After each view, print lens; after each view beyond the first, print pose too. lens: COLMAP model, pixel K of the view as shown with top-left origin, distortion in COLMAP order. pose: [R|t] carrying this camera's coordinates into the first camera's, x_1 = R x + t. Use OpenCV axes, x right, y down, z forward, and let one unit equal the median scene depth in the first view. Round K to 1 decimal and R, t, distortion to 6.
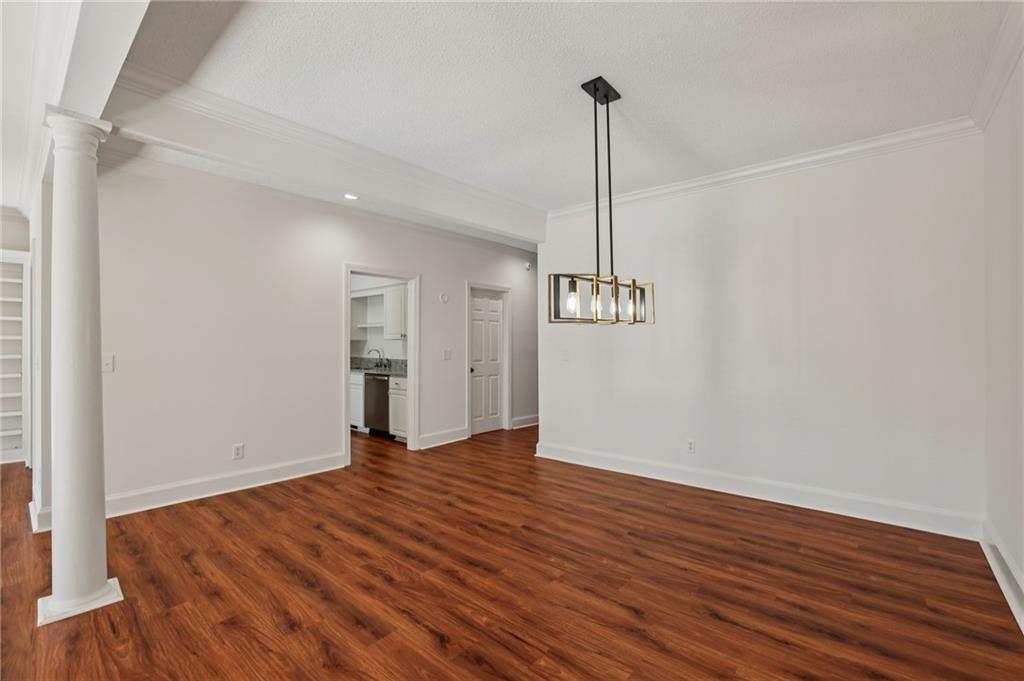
lens RADIAL K [[442.9, 0, 509.7], [0, 442.9, 334.1], [0, 0, 1]] dist [-0.048395, 0.016612]
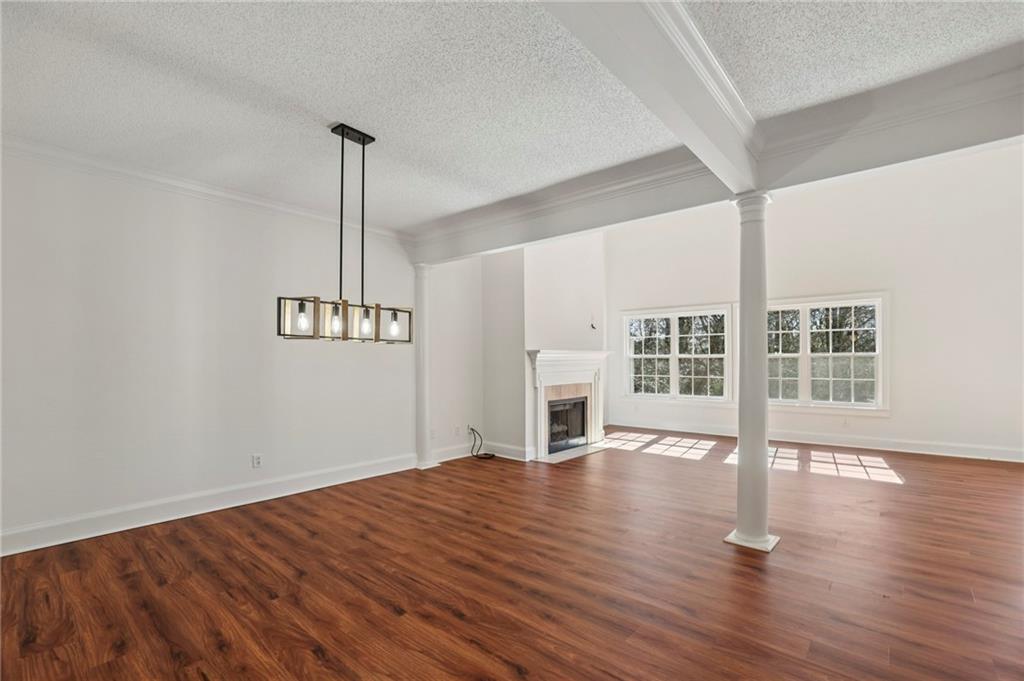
lens RADIAL K [[463.8, 0, 500.4], [0, 463.8, 352.6], [0, 0, 1]] dist [-0.054299, 0.019116]
pose [[-0.999958, 0.006455, 0.006521, -0.136843], [0.006188, 0.999174, -0.040174, 0.045321], [-0.006775, -0.040132, -0.999171, 1.761879]]
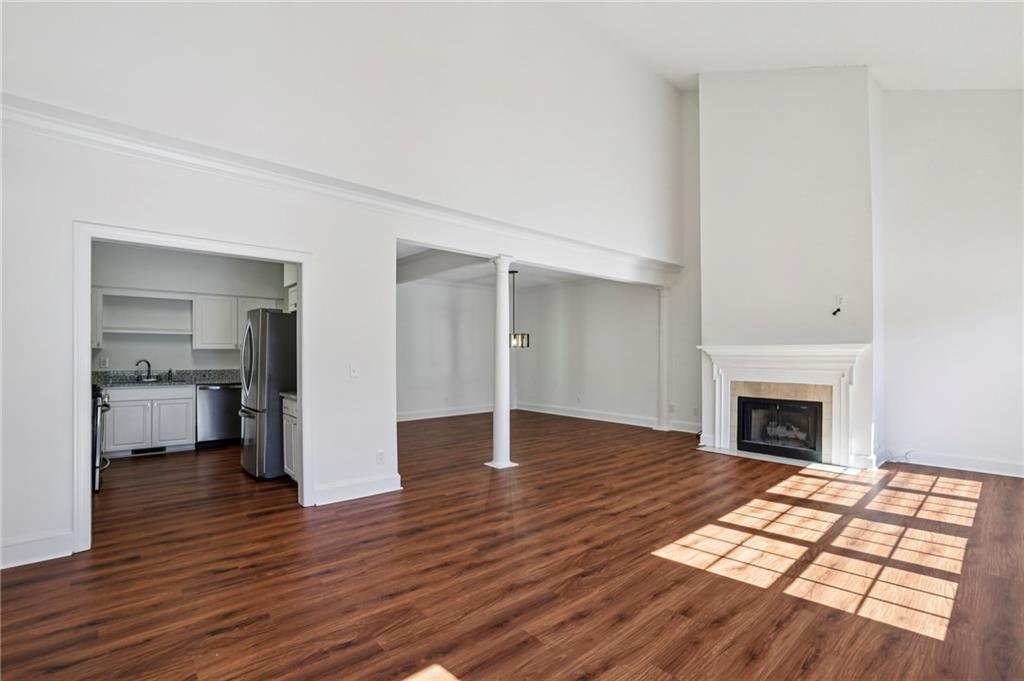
lens RADIAL K [[455.3, 0, 521.8], [0, 455.3, 353.7], [0, 0, 1]] dist [-0.046866, 0.018096]
pose [[0.126655, -0.002192, 0.991944, -2.399620], [-0.023961, 0.999699, 0.005269, 0.002784], [-0.991657, -0.024435, 0.126565, 0.416858]]
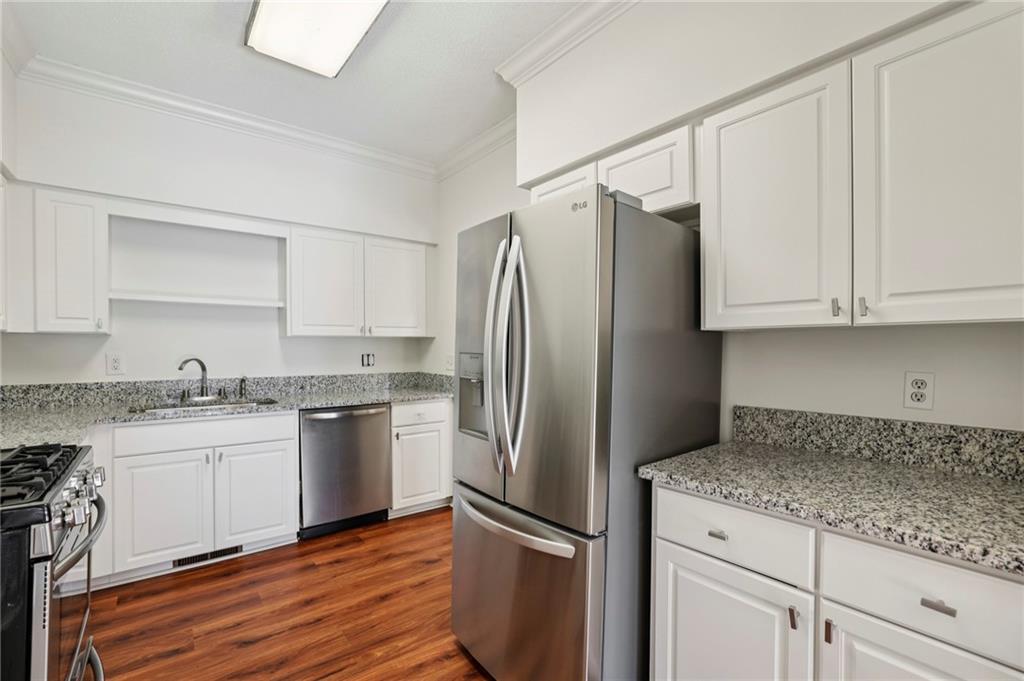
lens RADIAL K [[446.8, 0, 511.2], [0, 446.8, 350.3], [0, 0, 1]] dist [-0.046437, 0.016908]
pose [[0.184015, -0.012302, 0.982846, -1.485036], [-0.021821, 0.999624, 0.016598, 0.032736], [-0.982681, -0.024501, 0.183678, 1.454132]]
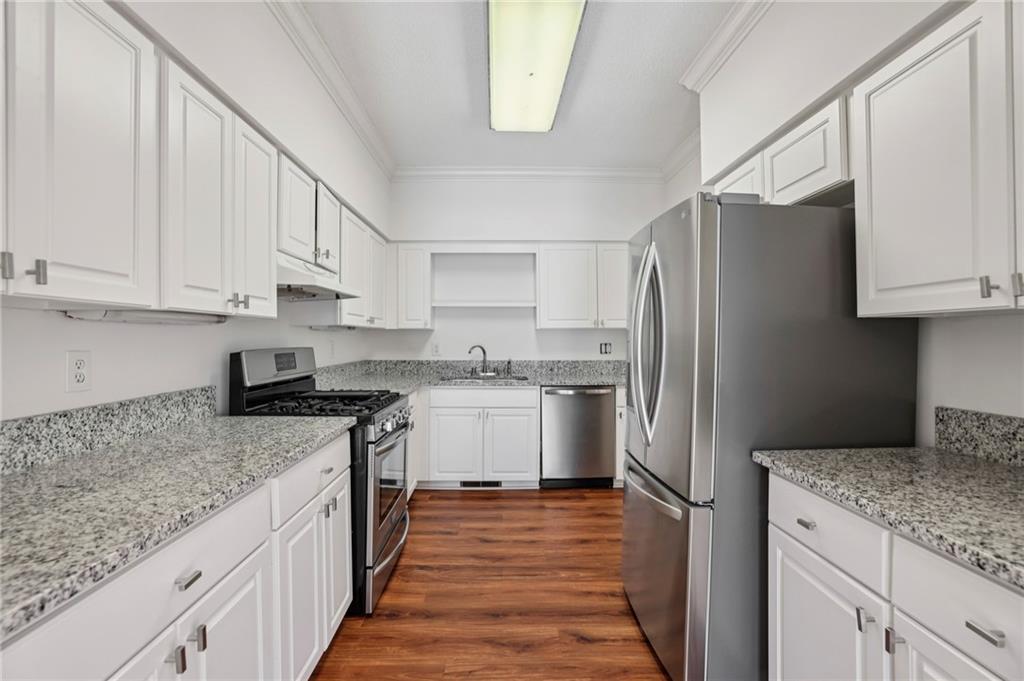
lens RADIAL K [[442.9, 0, 509.7], [0, 442.9, 334.1], [0, 0, 1]] dist [-0.048395, 0.016612]
pose [[0.741763, -0.000873, 0.670662, -1.521755], [-0.009859, 0.999877, 0.012205, 0.028516], [-0.670590, -0.015665, 0.741663, 1.232261]]
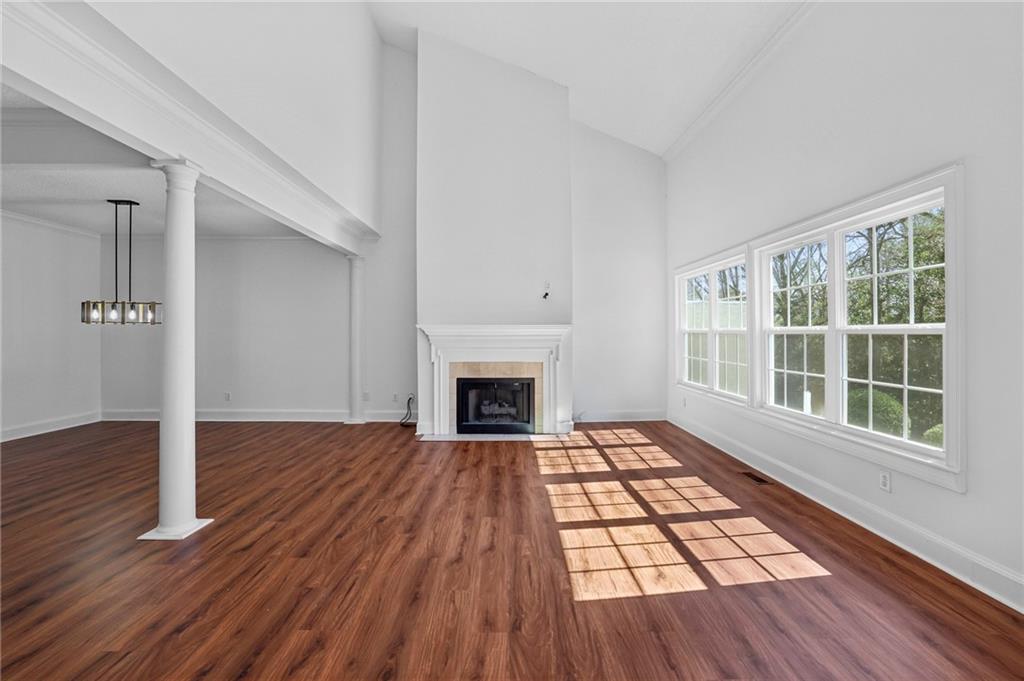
lens RADIAL K [[442.9, 0, 509.7], [0, 442.9, 334.1], [0, 0, 1]] dist [-0.048395, 0.016612]
pose [[-0.661540, 0.003035, 0.749904, -1.864247], [-0.015624, 0.999719, -0.017829, 0.022460], [-0.749747, -0.023511, -0.661306, 0.787698]]
